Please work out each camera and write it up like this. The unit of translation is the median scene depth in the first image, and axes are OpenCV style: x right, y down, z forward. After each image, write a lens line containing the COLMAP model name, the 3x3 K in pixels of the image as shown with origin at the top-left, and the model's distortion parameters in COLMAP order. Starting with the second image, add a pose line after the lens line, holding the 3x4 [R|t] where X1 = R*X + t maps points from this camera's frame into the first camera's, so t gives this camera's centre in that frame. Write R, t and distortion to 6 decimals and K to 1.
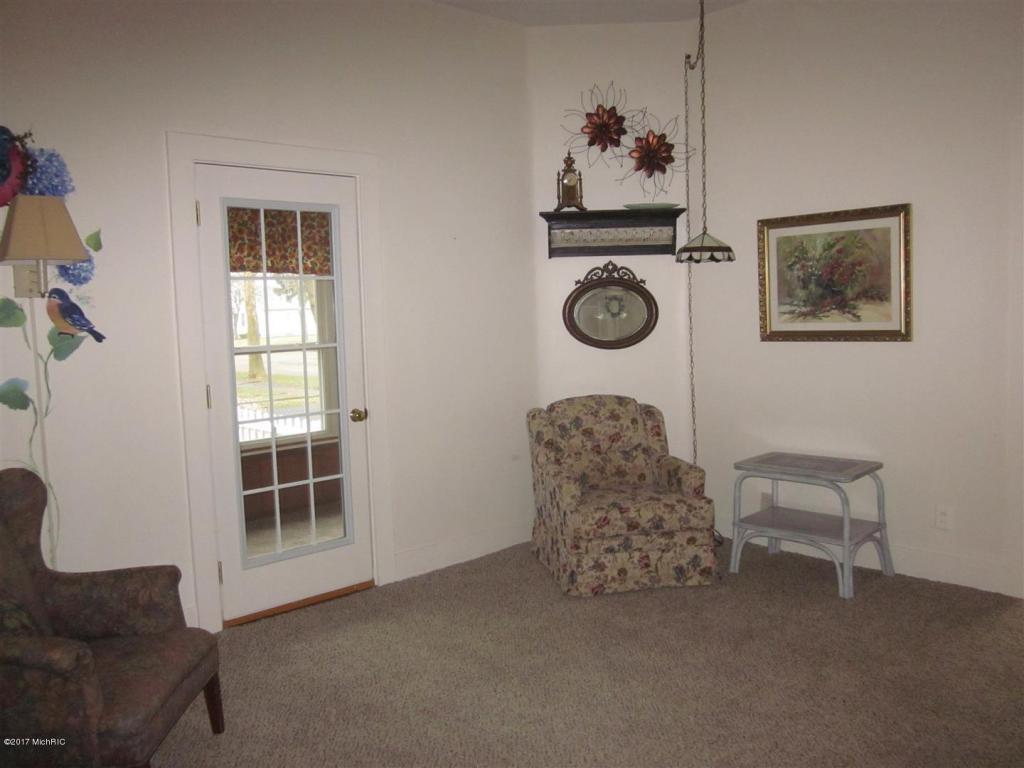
lens RADIAL K [[854.7, 0, 506.8], [0, 854.7, 388.2], [0, 0, 1]] dist [-0.038781, 0.009565]
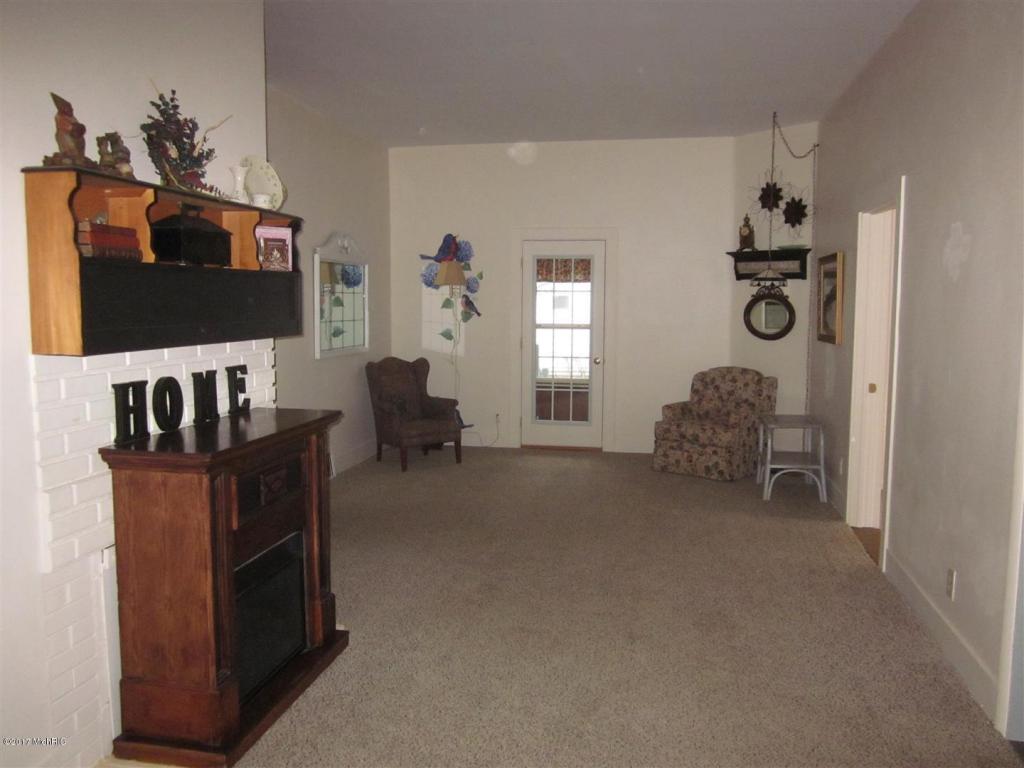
lens RADIAL K [[854.7, 0, 506.8], [0, 854.7, 388.2], [0, 0, 1]] dist [-0.038781, 0.009565]
pose [[0.586482, 0.118229, -0.801287, 1.263791], [-0.099969, 0.992291, 0.073242, -0.029078], [0.803770, 0.037149, 0.593780, -0.328460]]
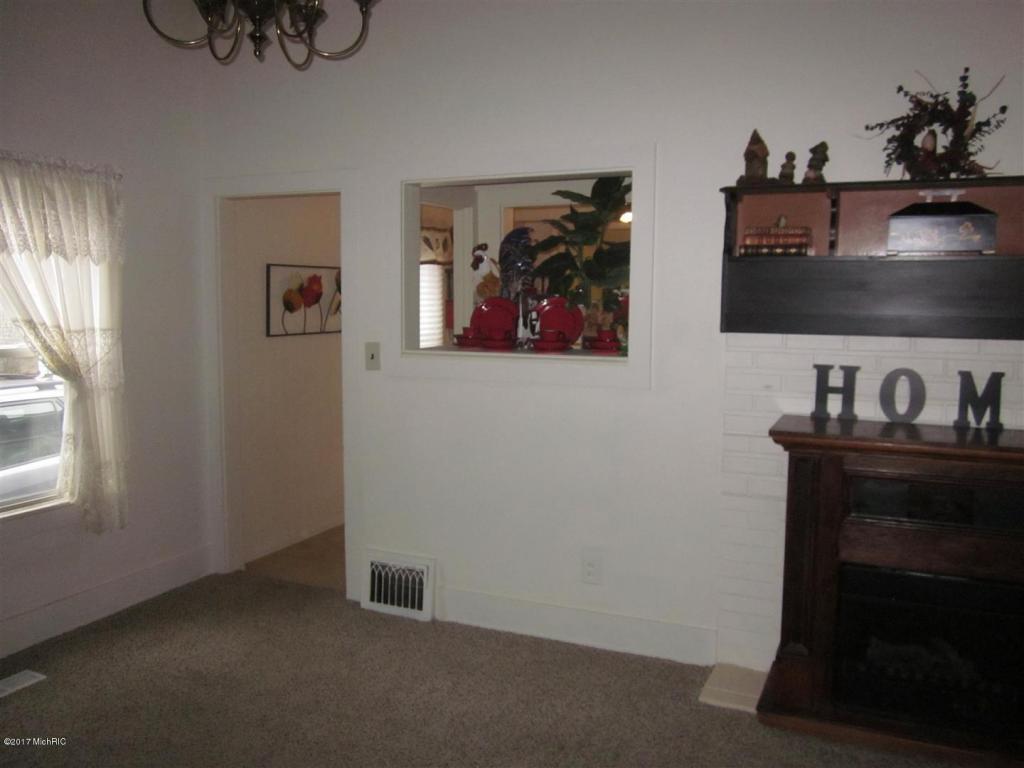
lens RADIAL K [[833.9, 0, 490.2], [0, 833.9, 381.9], [0, 0, 1]] dist [-0.033296, 0.000467]
pose [[-0.922675, 0.068993, -0.379355, 1.109831], [-0.013460, 0.977498, 0.210514, -0.086053], [0.385342, 0.199342, -0.900985, 0.340557]]
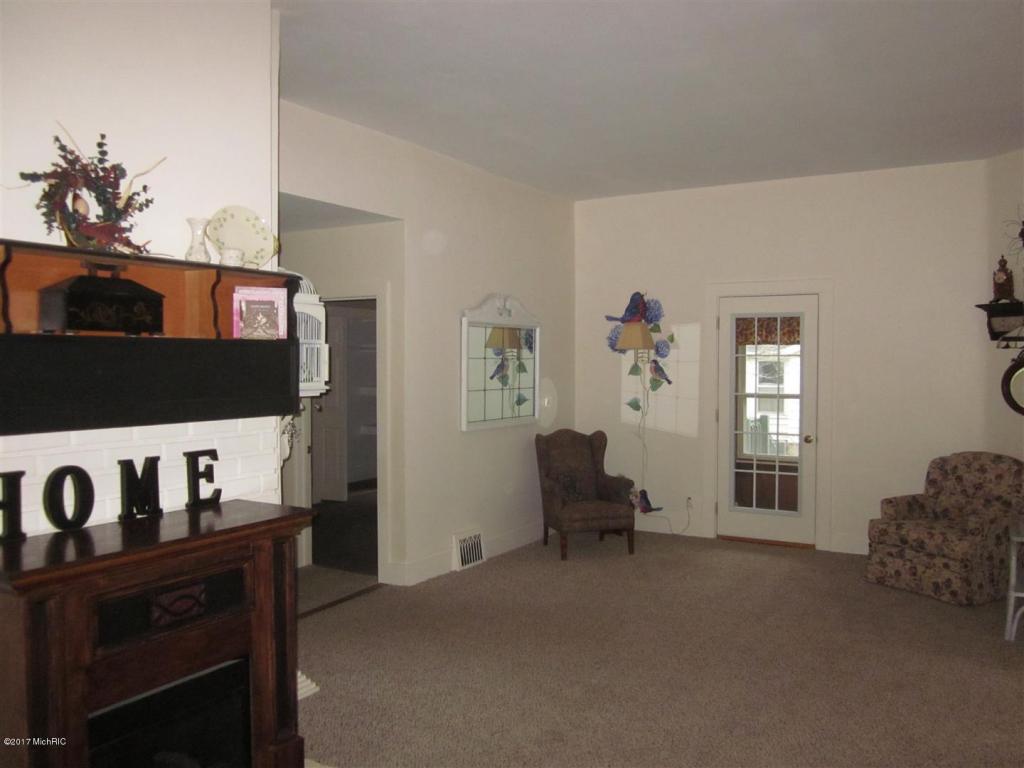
lens RADIAL K [[854.7, 0, 506.8], [0, 854.7, 388.2], [0, 0, 1]] dist [-0.038781, 0.009565]
pose [[0.282665, 0.063847, -0.957091, 1.186228], [-0.100767, 0.994238, 0.036565, -0.065057], [0.953911, 0.086108, 0.287470, -0.023398]]
